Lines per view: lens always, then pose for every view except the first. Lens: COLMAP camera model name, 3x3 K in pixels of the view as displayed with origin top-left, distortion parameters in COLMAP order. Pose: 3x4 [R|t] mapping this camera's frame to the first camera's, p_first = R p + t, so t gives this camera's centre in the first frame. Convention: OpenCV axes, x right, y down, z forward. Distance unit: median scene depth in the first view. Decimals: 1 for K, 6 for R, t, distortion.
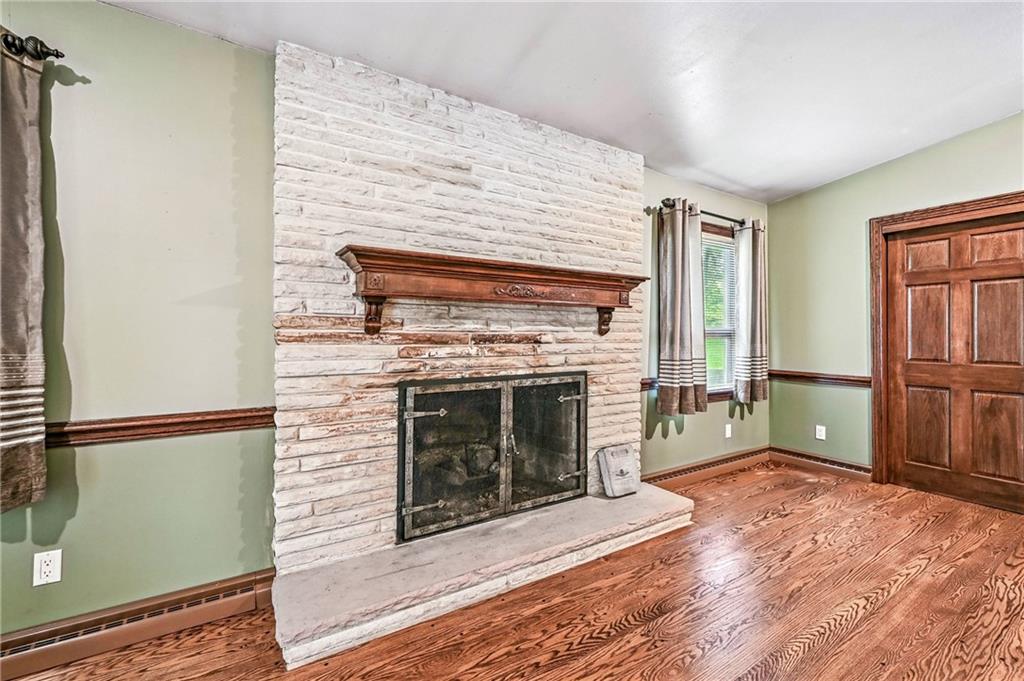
lens RADIAL K [[423.0, 0, 511.8], [0, 423.0, 334.7], [0, 0, 1]] dist [-0.000172, 0.000074]
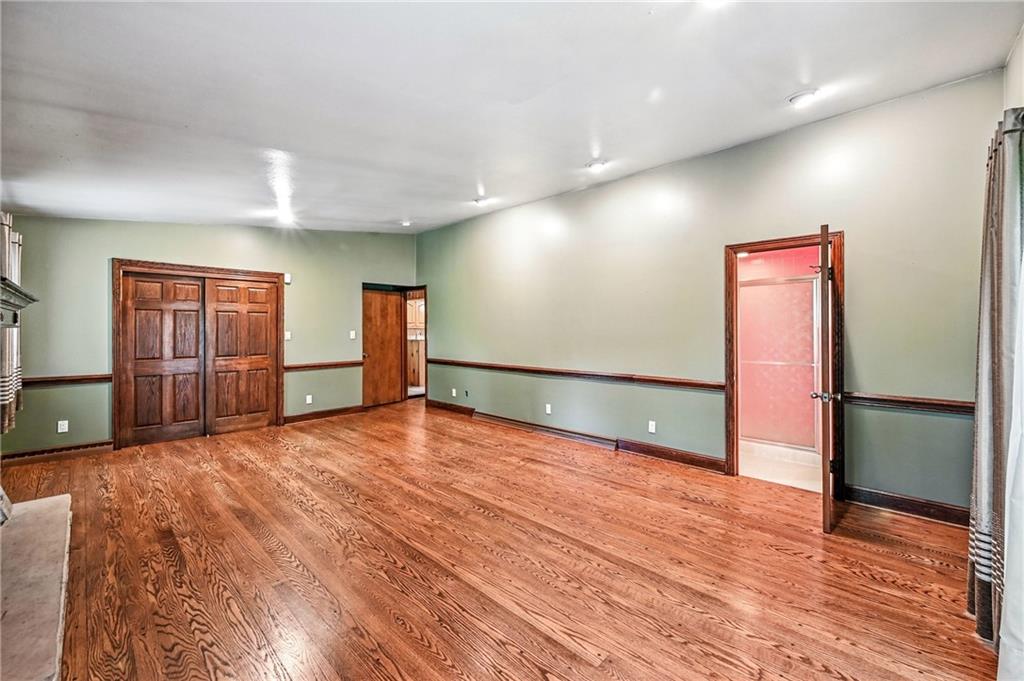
lens RADIAL K [[419.3, 0, 512.4], [0, 419.3, 327.5], [0, 0, 1]] dist [0.009281, -0.006869]
pose [[-0.243854, 0.001452, 0.969811, -1.057249], [-0.008402, 0.999958, -0.003610, -0.075810], [-0.969776, -0.009029, -0.243831, 0.109741]]
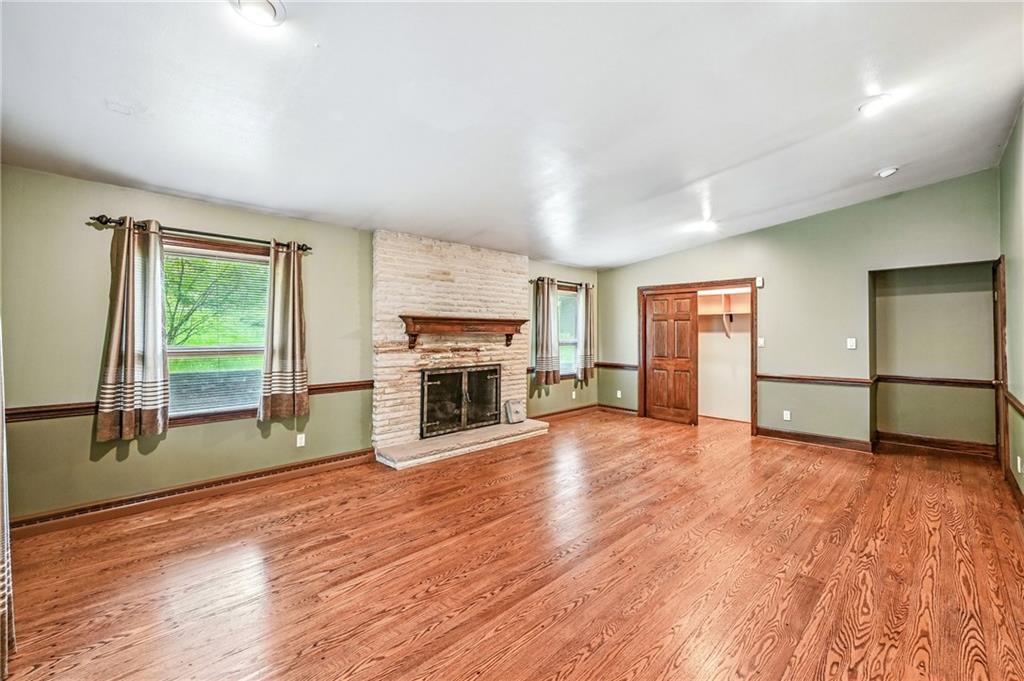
lens RADIAL K [[419.3, 0, 512.4], [0, 419.3, 327.5], [0, 0, 1]] dist [0.009281, -0.006869]
pose [[0.976687, 0.004547, 0.214619, -0.230597], [-0.002902, 0.999964, -0.007980, -0.084558], [-0.214648, 0.007171, 0.976665, -1.135463]]
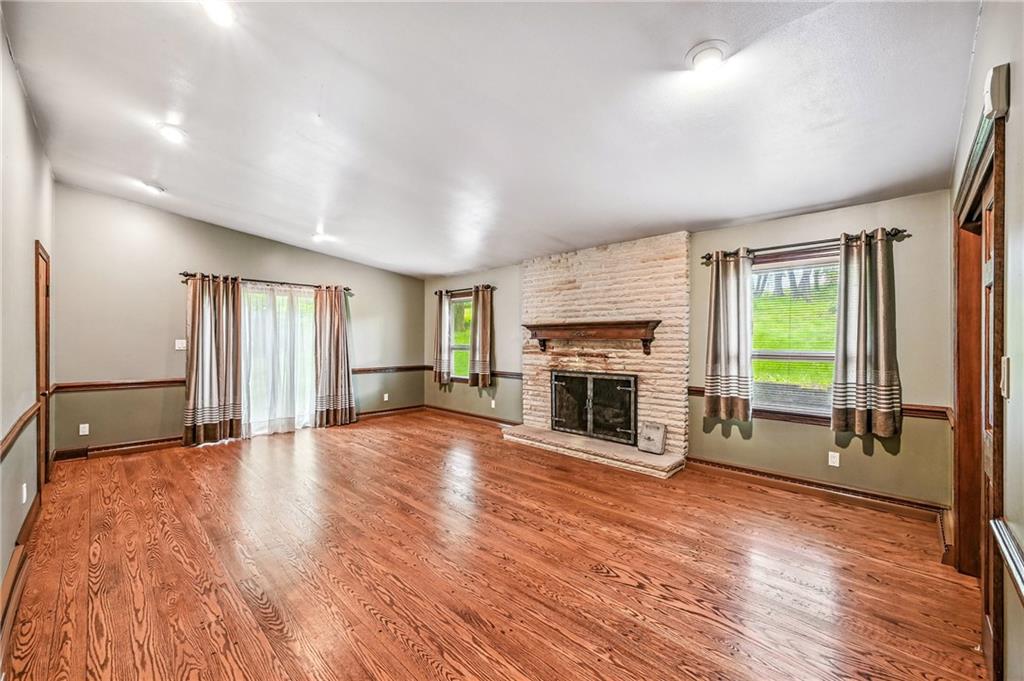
lens RADIAL K [[404.8, 0, 512.0], [0, 404.8, 340.5], [0, 0, 1]] dist [-0.013107, 0.000226]
pose [[0.245394, 0.005258, -0.969409, 1.823612], [0.007075, 0.999949, 0.007215, -0.078769], [0.969398, -0.008629, 0.245344, 0.108696]]
